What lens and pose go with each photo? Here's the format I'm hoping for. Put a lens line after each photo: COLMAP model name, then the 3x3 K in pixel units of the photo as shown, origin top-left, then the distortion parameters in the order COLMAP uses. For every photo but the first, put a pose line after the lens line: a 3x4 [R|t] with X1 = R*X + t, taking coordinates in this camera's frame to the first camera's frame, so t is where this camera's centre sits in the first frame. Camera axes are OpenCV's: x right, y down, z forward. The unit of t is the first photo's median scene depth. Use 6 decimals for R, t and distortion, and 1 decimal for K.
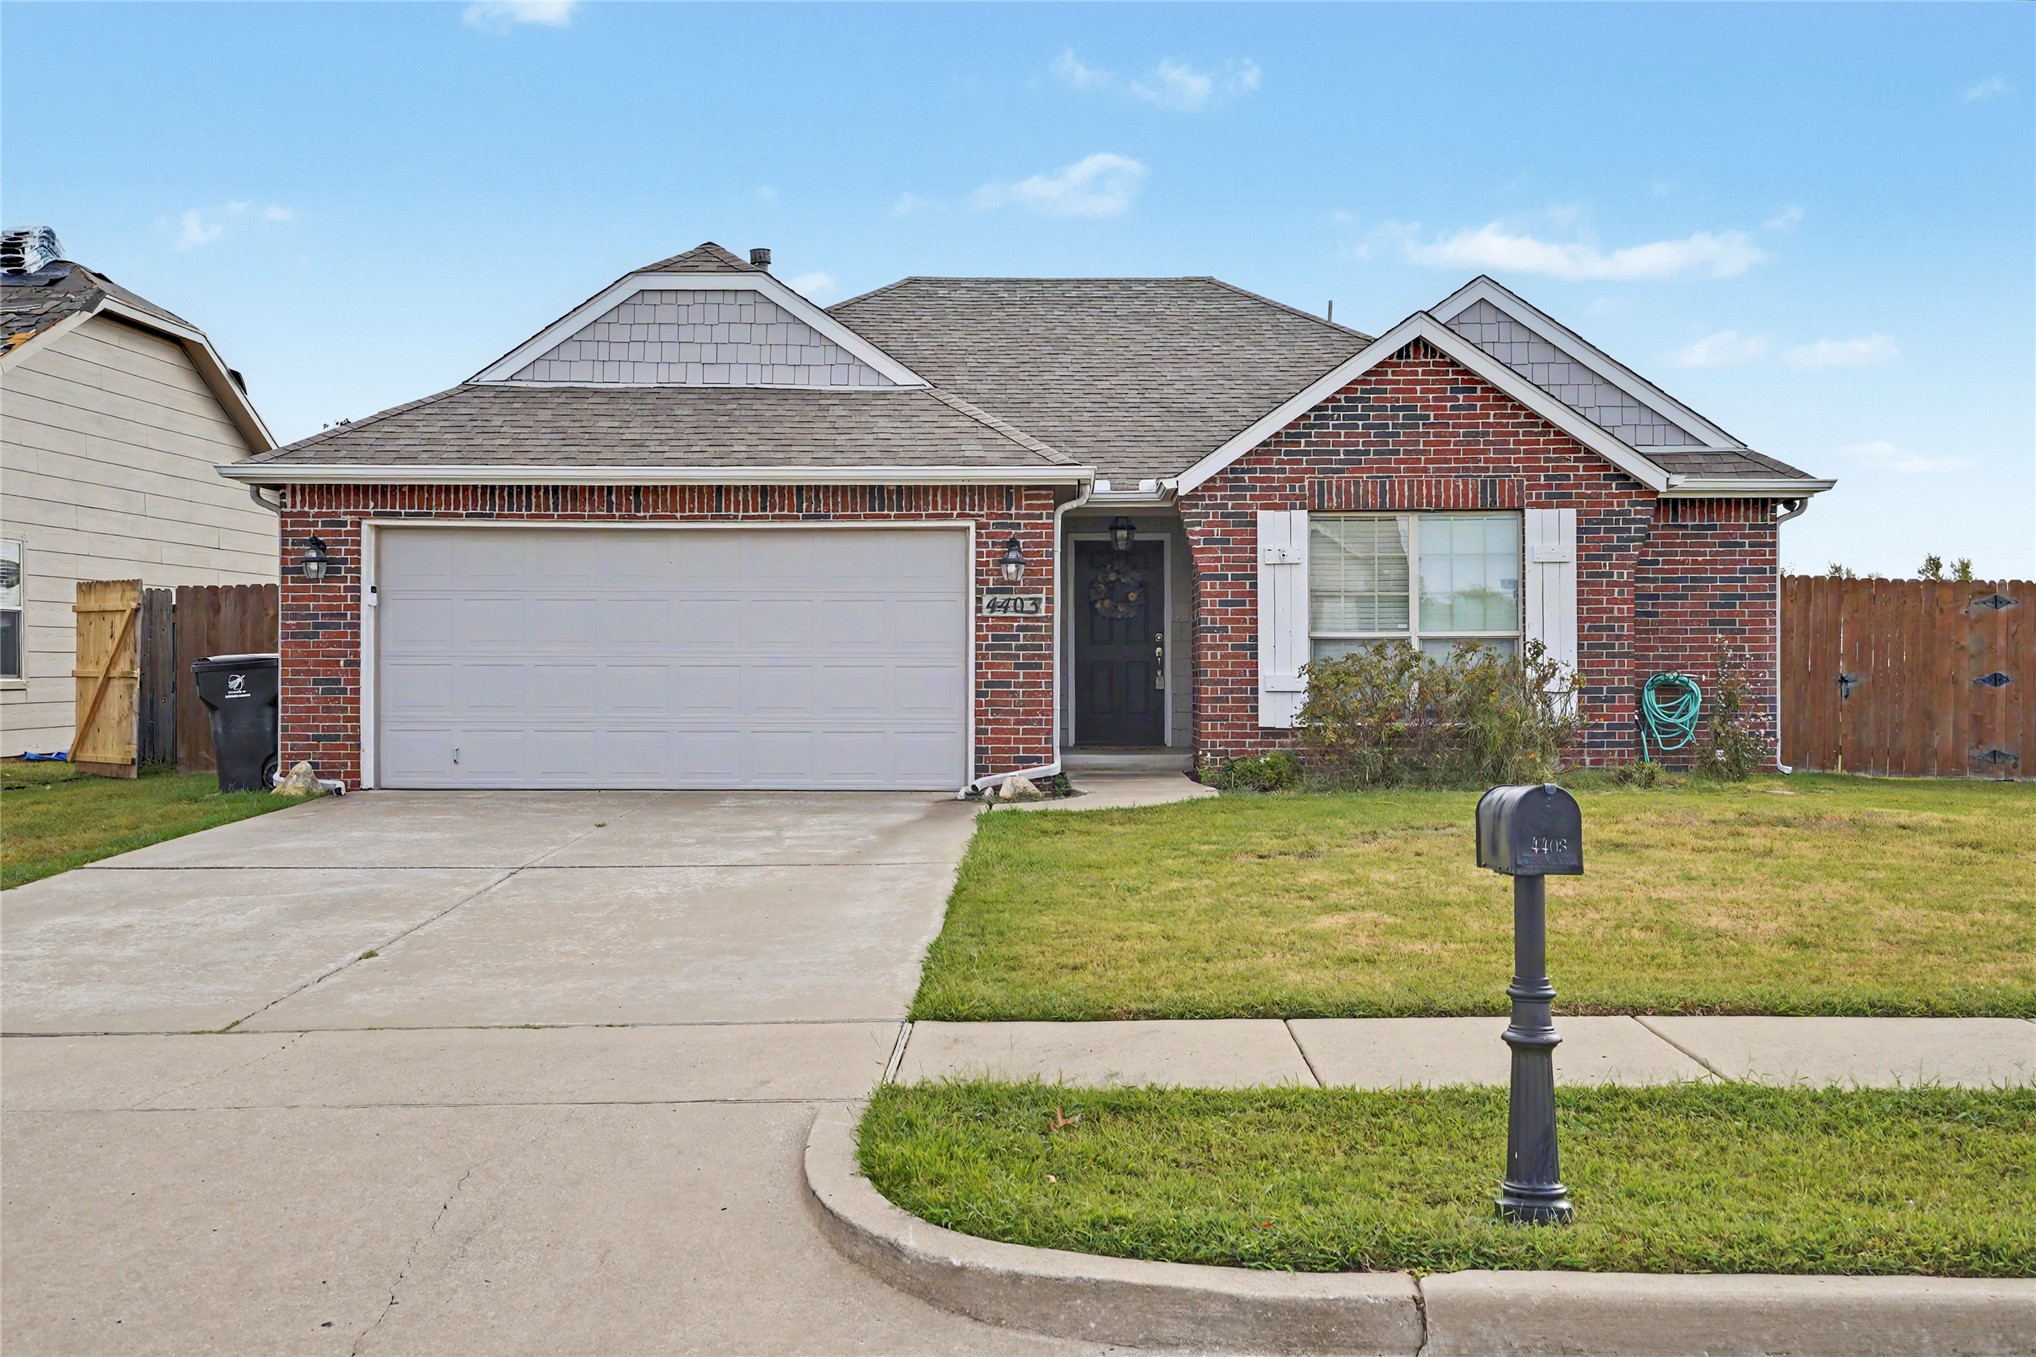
lens RADIAL K [[2010.1, 0, 1018.0], [0, 2010.1, 678.5], [0, 0, 1]] dist [0.059408, 0.006862]
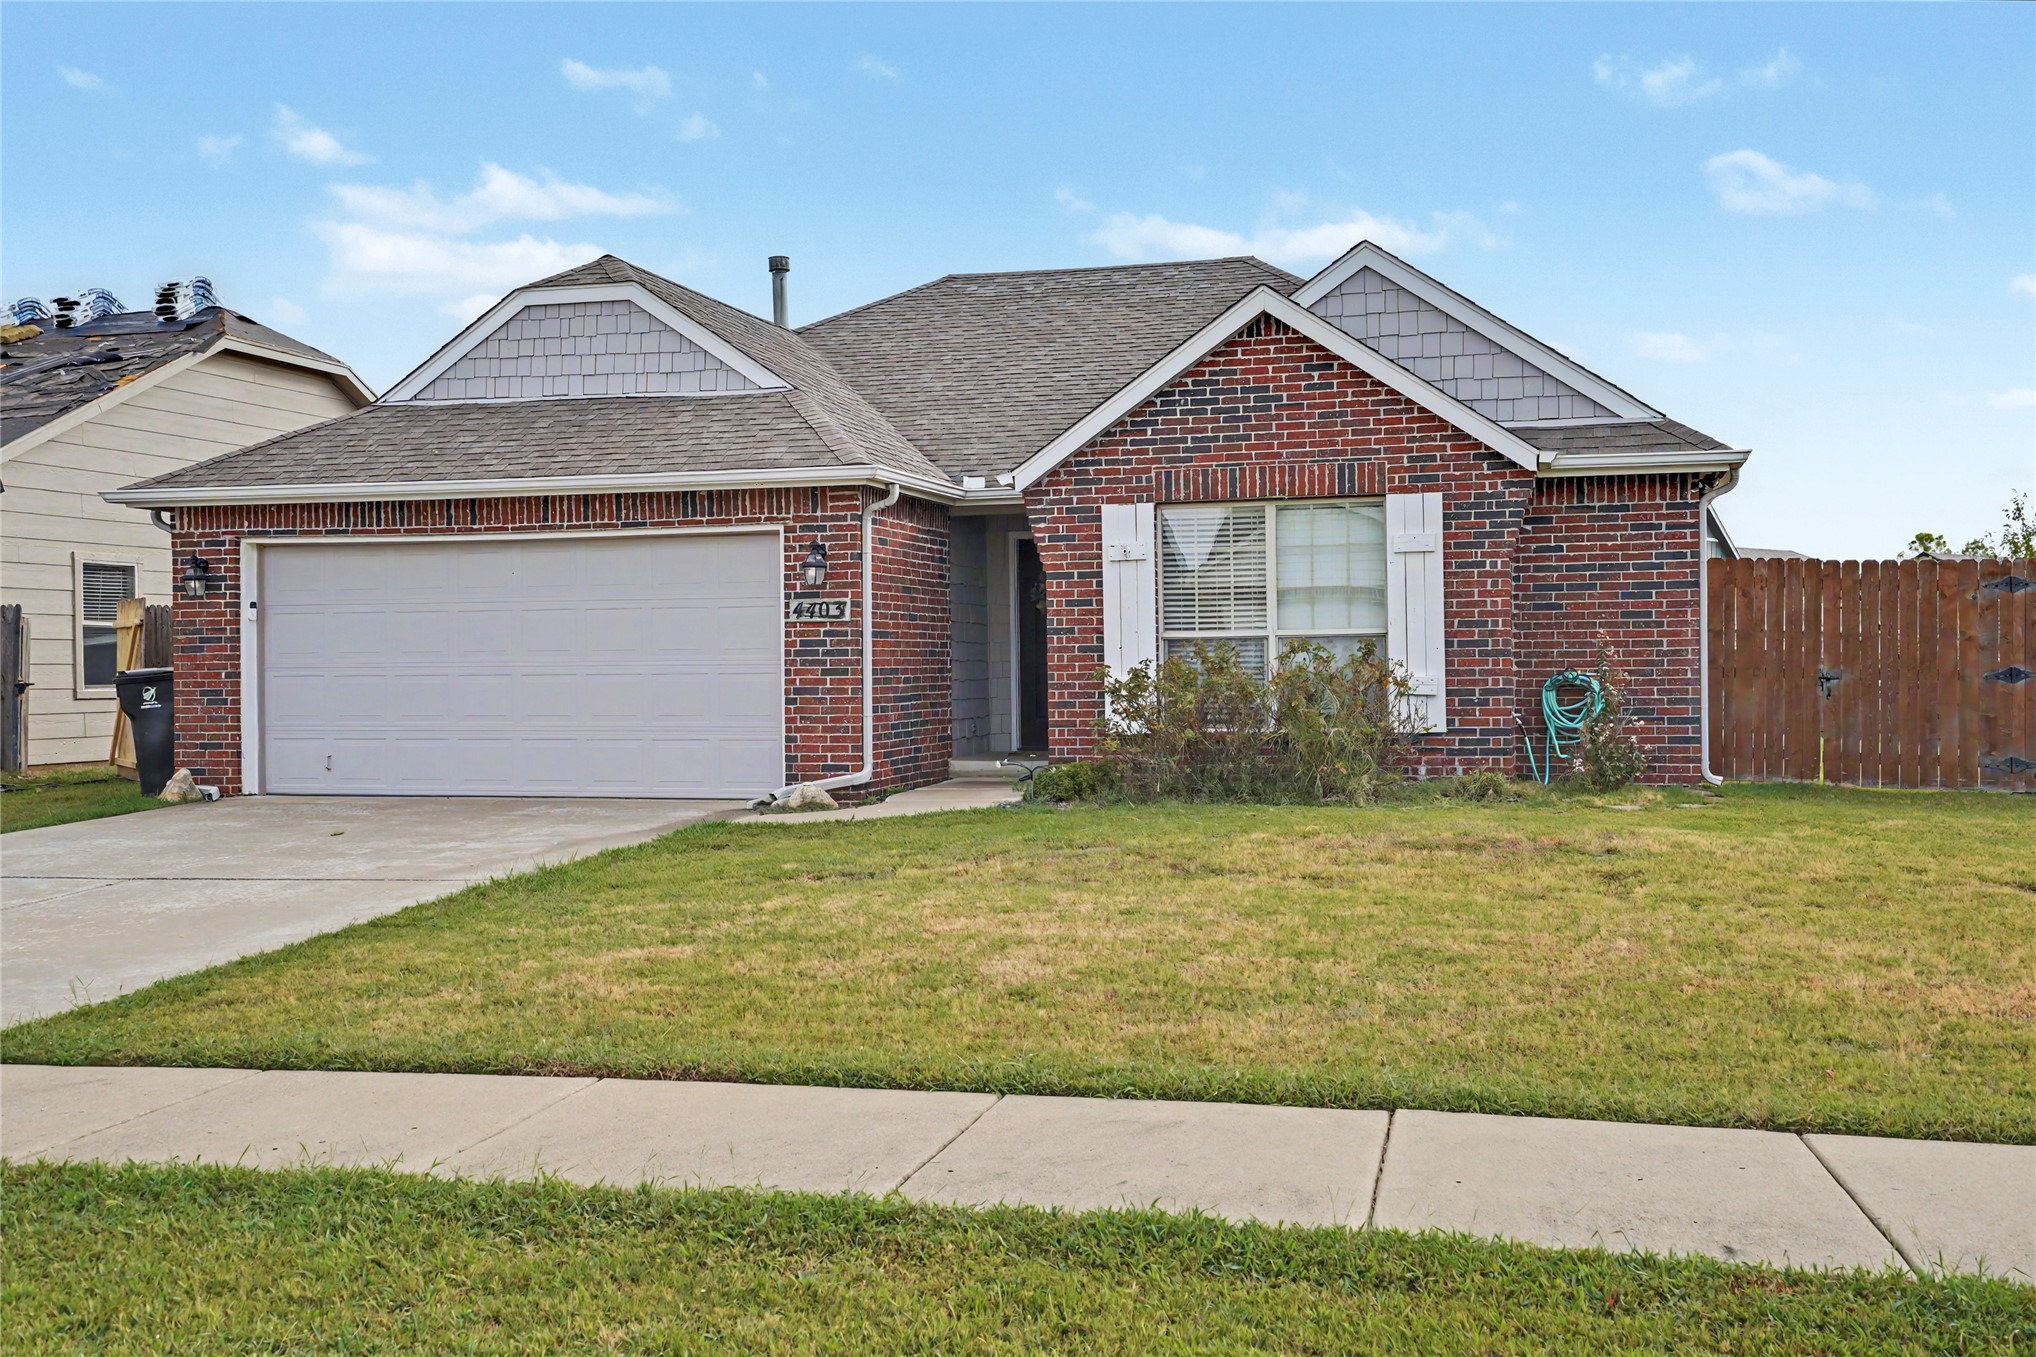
lens RADIAL K [[1981.7, 0, 1018.0], [0, 1981.7, 678.5], [0, 0, 1]] dist [0.055509, 0.016522]
pose [[0.969037, -0.008370, -0.246772, 0.310605], [0.009223, 0.999955, 0.002300, -0.004229], [0.246742, -0.004505, 0.969071, 0.086723]]
